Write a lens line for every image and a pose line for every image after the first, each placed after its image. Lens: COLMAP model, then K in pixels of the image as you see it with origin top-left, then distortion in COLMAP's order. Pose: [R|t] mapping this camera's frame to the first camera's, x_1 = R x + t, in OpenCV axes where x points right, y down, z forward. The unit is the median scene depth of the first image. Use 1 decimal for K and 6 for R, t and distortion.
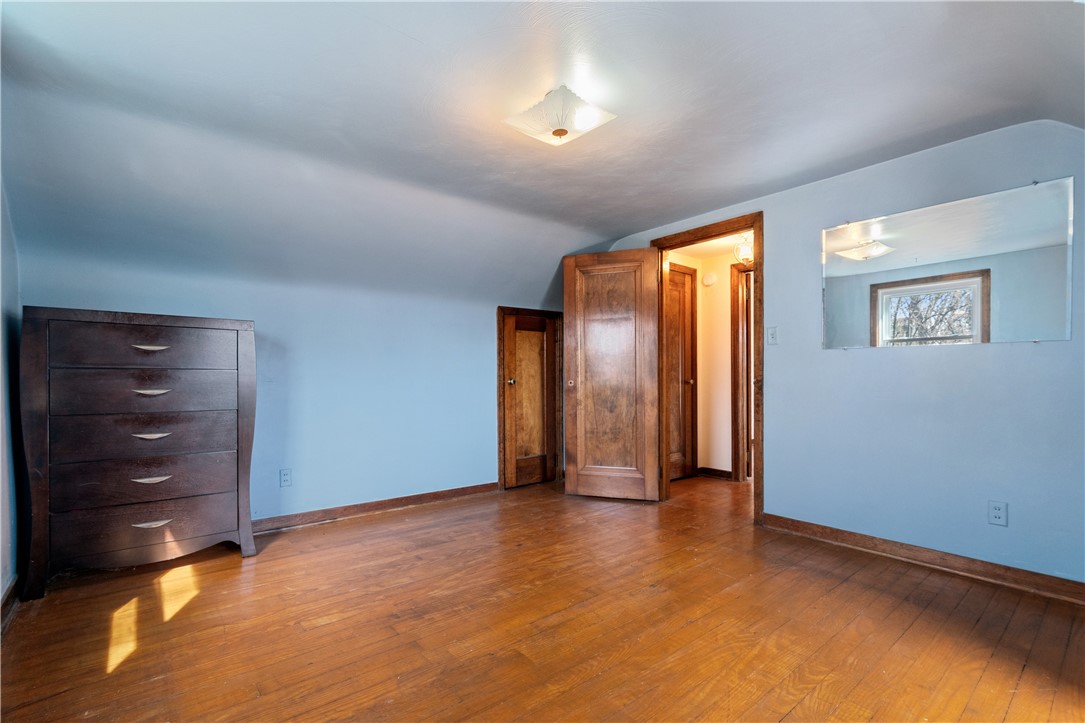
lens RADIAL K [[491.1, 0, 541.0], [0, 491.1, 351.5], [0, 0, 1]] dist [-0.002393, 0.000443]
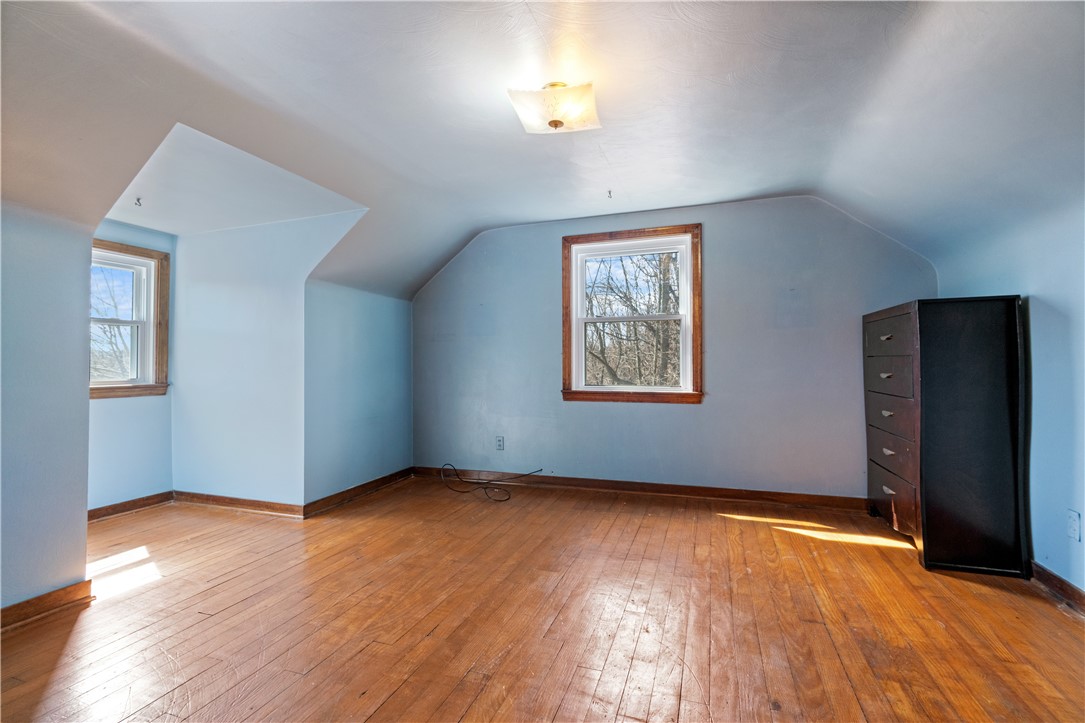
lens RADIAL K [[491.1, 0, 541.0], [0, 491.1, 351.5], [0, 0, 1]] dist [-0.002393, 0.000443]
pose [[-0.857345, -0.003989, -0.514726, 0.558788], [0.037164, 0.996881, -0.069628, 0.088870], [0.513398, -0.078824, -0.854523, 1.799906]]
